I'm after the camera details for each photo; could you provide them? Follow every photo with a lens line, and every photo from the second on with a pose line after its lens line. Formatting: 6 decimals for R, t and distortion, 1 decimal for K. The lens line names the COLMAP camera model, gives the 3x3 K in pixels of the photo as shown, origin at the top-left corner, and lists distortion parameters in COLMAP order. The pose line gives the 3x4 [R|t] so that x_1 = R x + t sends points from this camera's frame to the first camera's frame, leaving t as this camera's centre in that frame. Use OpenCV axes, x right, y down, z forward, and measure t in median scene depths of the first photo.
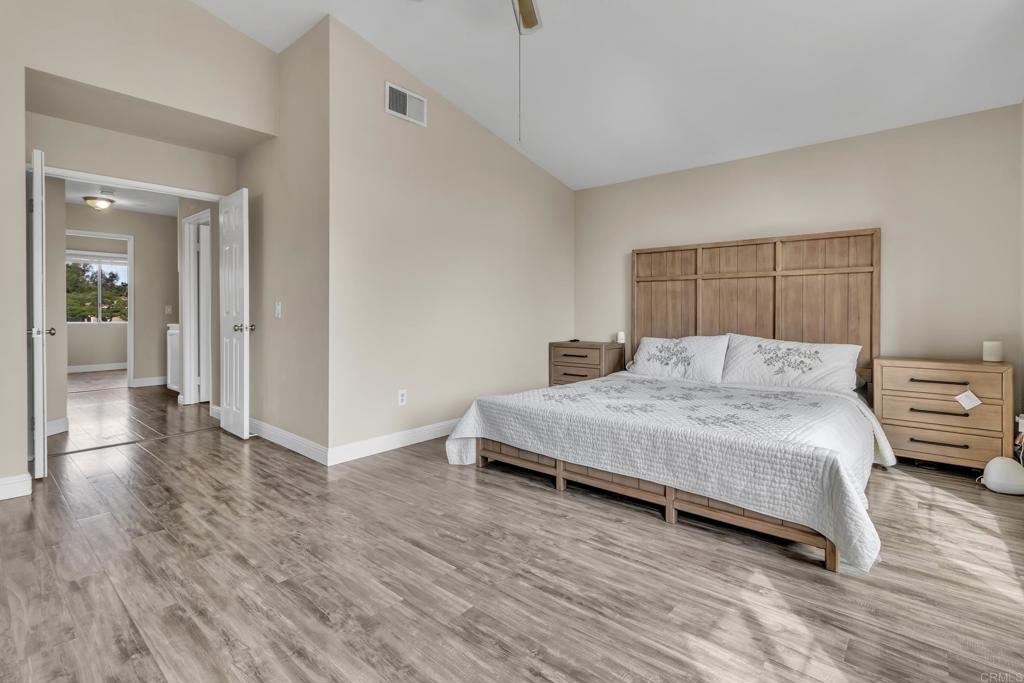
lens RADIAL K [[475.9, 0, 516.8], [0, 475.9, 314.2], [0, 0, 1]] dist [0.007683, 0.001150]
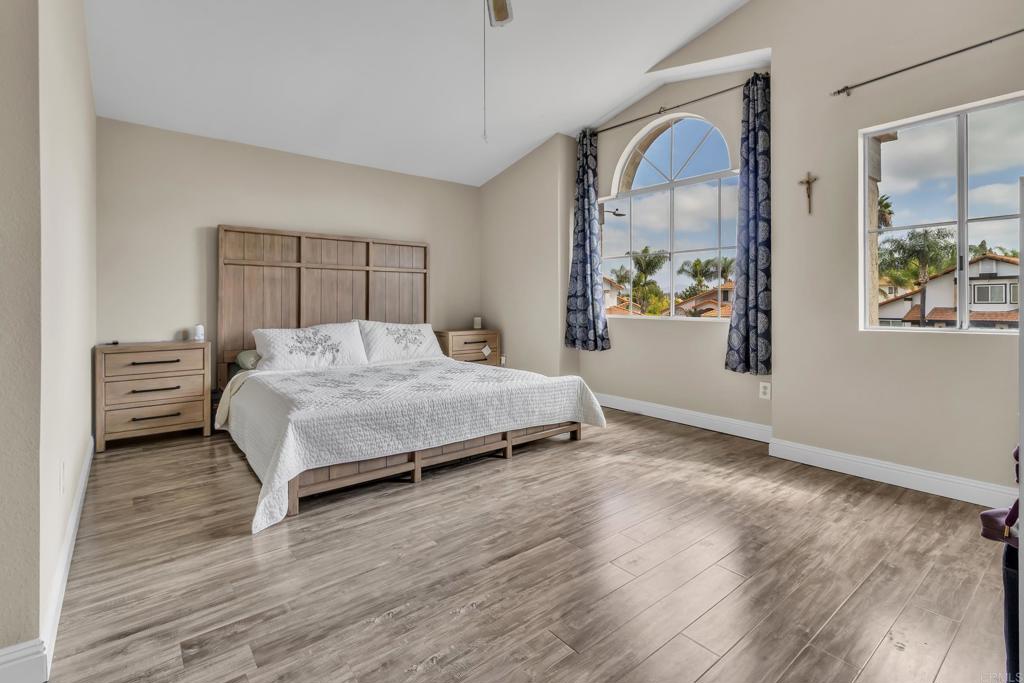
lens RADIAL K [[475.9, 0, 512.0], [0, 475.9, 301.3], [0, 0, 1]] dist [0.007683, 0.001150]
pose [[0.191322, 0.003149, 0.981522, -0.824033], [0.004675, 0.999981, -0.004120, 0.004905], [-0.981516, 0.005376, 0.191304, 0.617601]]
